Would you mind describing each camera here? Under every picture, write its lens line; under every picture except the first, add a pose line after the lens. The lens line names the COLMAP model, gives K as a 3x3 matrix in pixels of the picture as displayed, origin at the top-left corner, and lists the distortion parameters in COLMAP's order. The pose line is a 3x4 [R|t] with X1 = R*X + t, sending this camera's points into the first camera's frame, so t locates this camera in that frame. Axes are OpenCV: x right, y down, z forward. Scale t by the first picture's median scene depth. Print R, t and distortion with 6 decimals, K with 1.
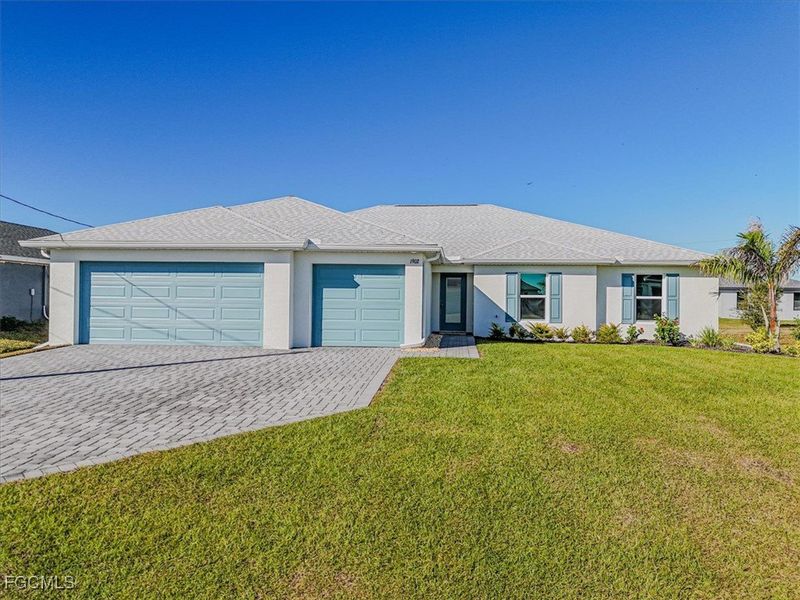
lens RADIAL K [[621.9, 0, 400.6], [0, 621.9, 302.0], [0, 0, 1]] dist [0.043213, -0.000900]
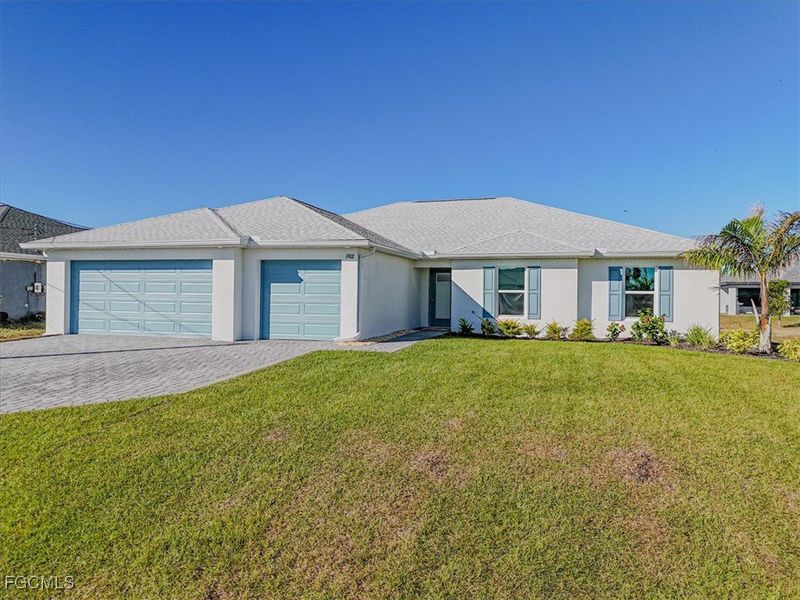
lens RADIAL K [[621.9, 0, 400.9], [0, 621.9, 299.3], [0, 0, 1]] dist [0.043213, -0.000900]
pose [[0.976808, 0.001077, -0.214115, 0.279953], [-0.001083, 0.999999, 0.000087, 0.003627], [0.214115, 0.000147, 0.976808, 0.024180]]
